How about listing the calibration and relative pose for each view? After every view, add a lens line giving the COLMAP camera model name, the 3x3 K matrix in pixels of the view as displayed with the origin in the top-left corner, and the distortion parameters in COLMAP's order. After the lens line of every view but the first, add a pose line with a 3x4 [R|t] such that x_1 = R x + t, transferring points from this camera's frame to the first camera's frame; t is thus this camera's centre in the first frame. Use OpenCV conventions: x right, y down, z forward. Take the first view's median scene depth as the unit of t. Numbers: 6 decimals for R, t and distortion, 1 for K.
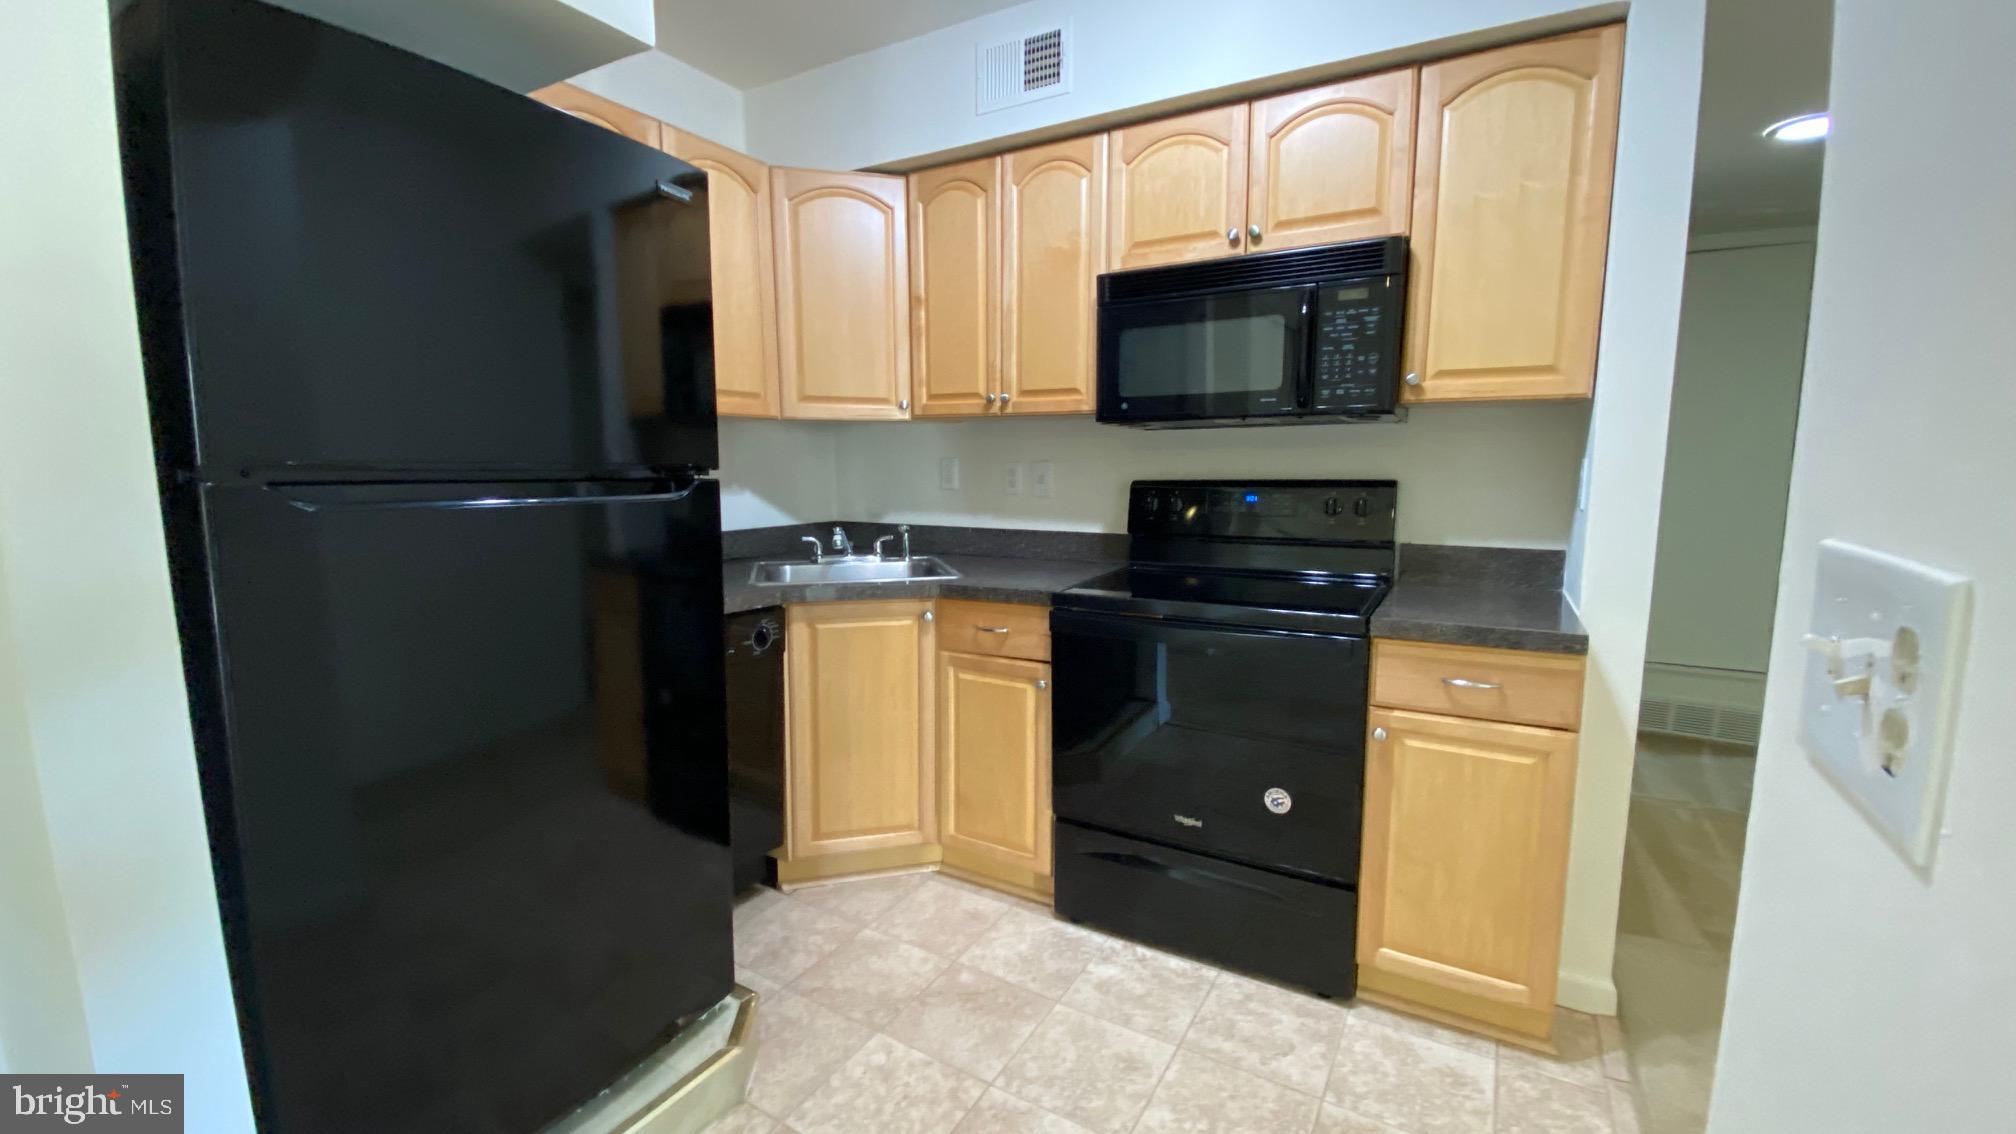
lens RADIAL K [[800.1, 0, 1008.5], [0, 800.1, 559.9], [0, 0, 1]] dist [0.023787, -0.026120]
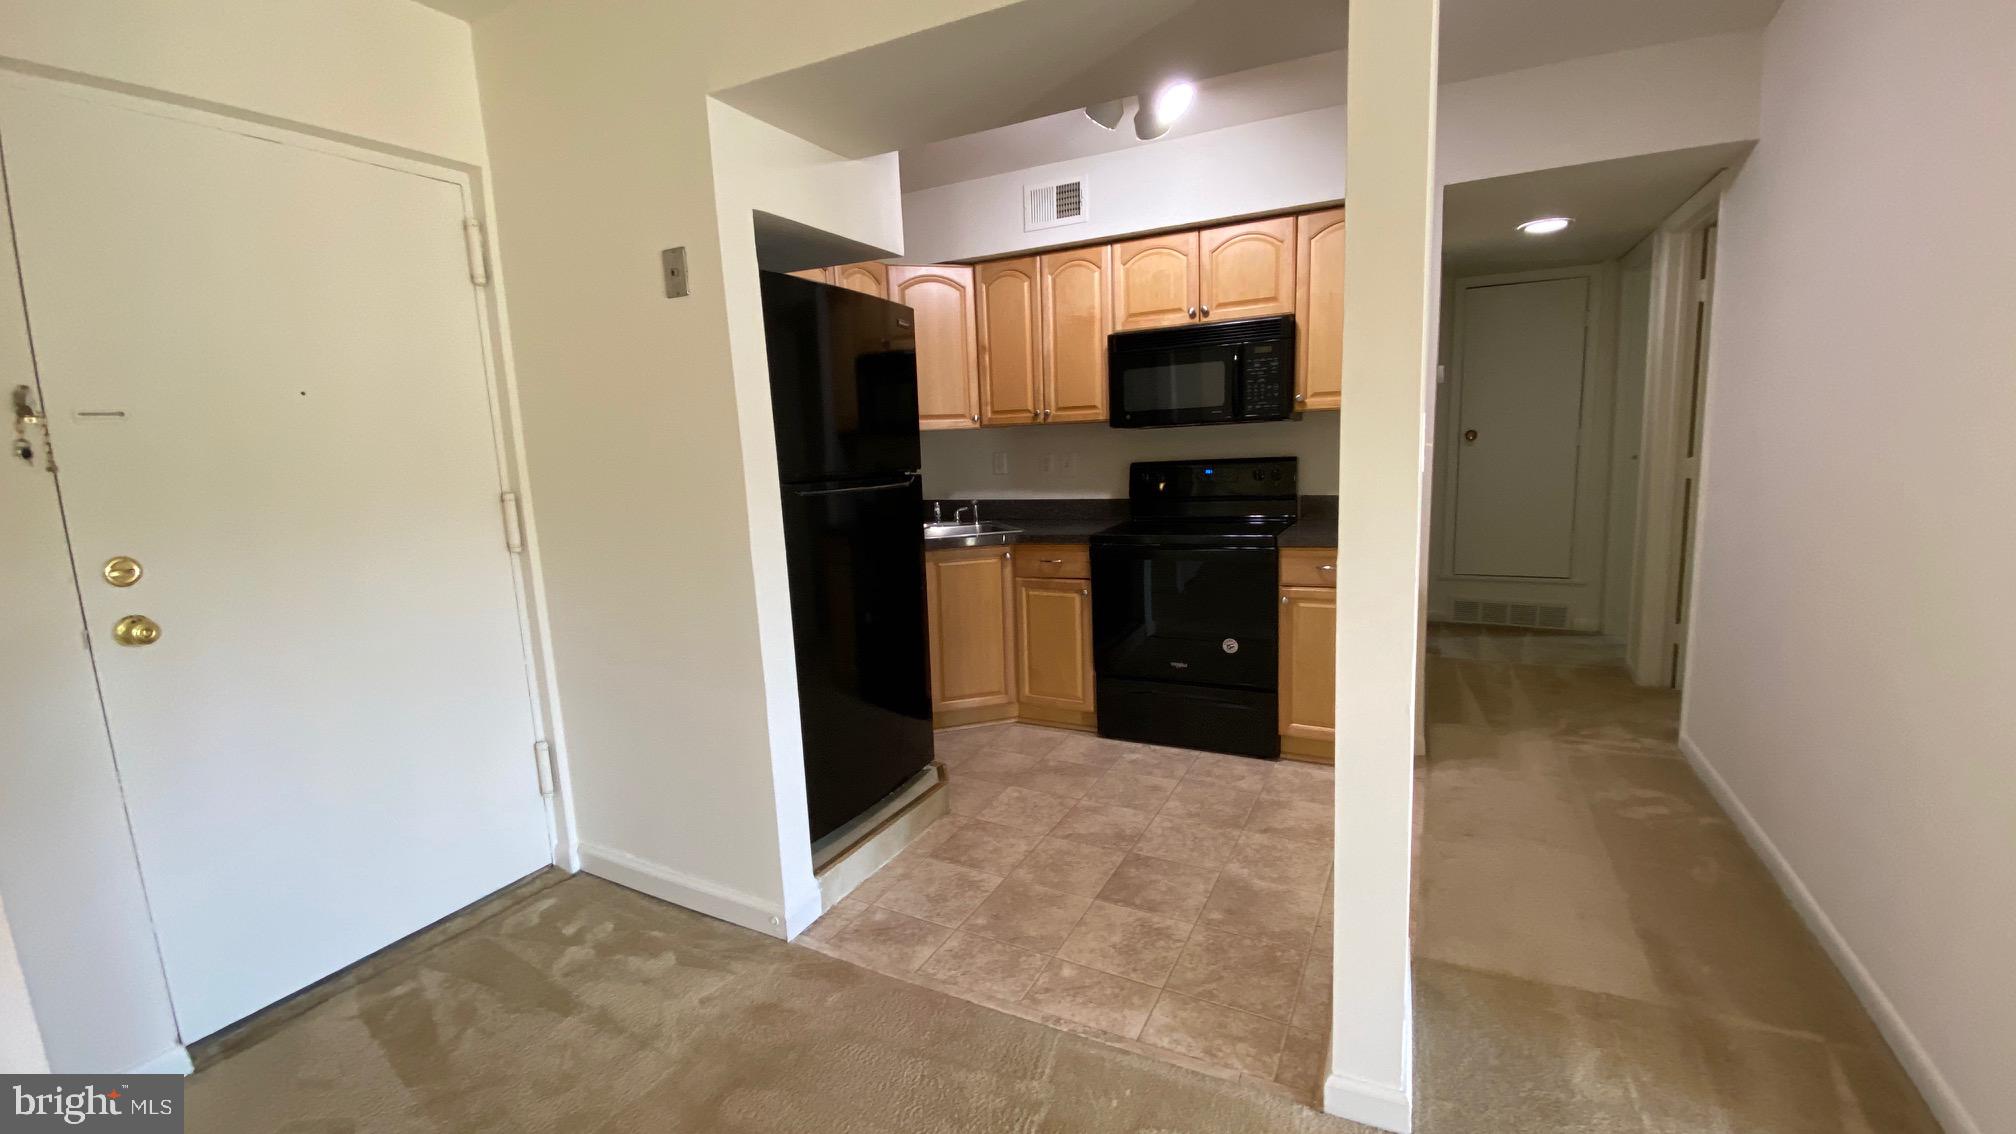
lens RADIAL K [[822.9, 0, 998.1], [0, 822.9, 566.1], [0, 0, 1]] dist [0.036883, -0.029196]
pose [[0.997826, -0.047423, 0.045768, -0.203580], [0.046115, 0.998509, 0.029222, 0.044939], [-0.047085, -0.027048, 0.998525, -0.639627]]
